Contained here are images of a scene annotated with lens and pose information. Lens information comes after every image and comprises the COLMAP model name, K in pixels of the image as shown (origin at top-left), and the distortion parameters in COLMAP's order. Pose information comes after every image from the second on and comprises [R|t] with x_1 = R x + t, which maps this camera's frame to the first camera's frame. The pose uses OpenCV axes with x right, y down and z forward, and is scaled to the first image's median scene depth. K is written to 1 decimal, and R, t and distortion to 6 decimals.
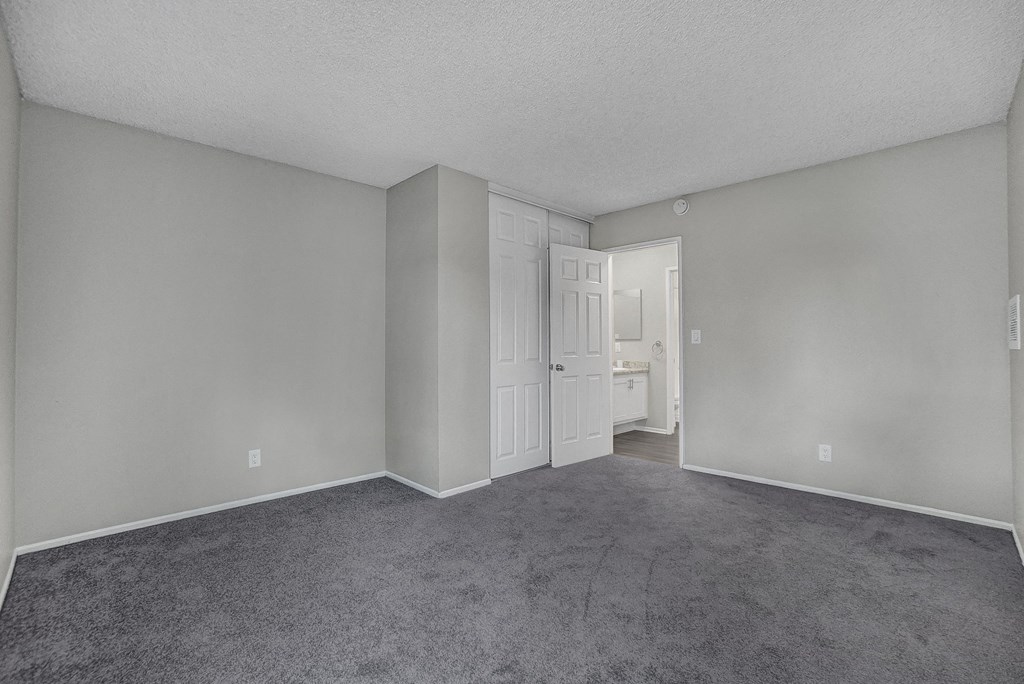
lens RADIAL K [[459.3, 0, 502.6], [0, 459.3, 339.3], [0, 0, 1]] dist [-0.062533, 0.021592]
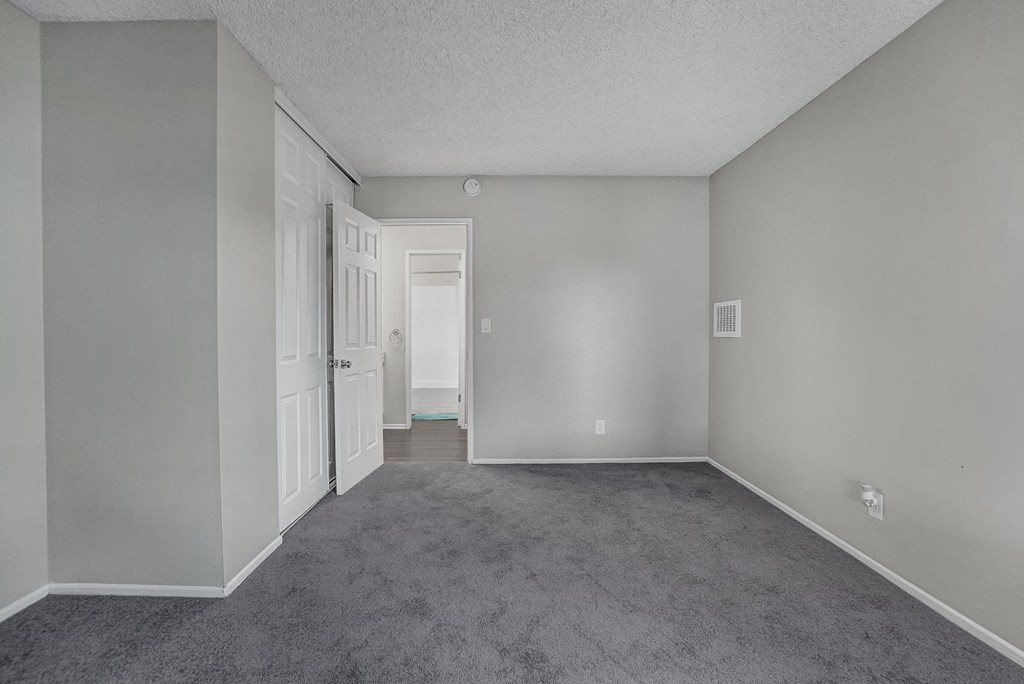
lens RADIAL K [[459.3, 0, 502.6], [0, 459.3, 339.3], [0, 0, 1]] dist [-0.062533, 0.021592]
pose [[0.691840, -0.010425, 0.721975, -0.279774], [-0.009914, 0.999664, 0.023935, -0.000131], [-0.721982, -0.023717, 0.691505, 0.329702]]
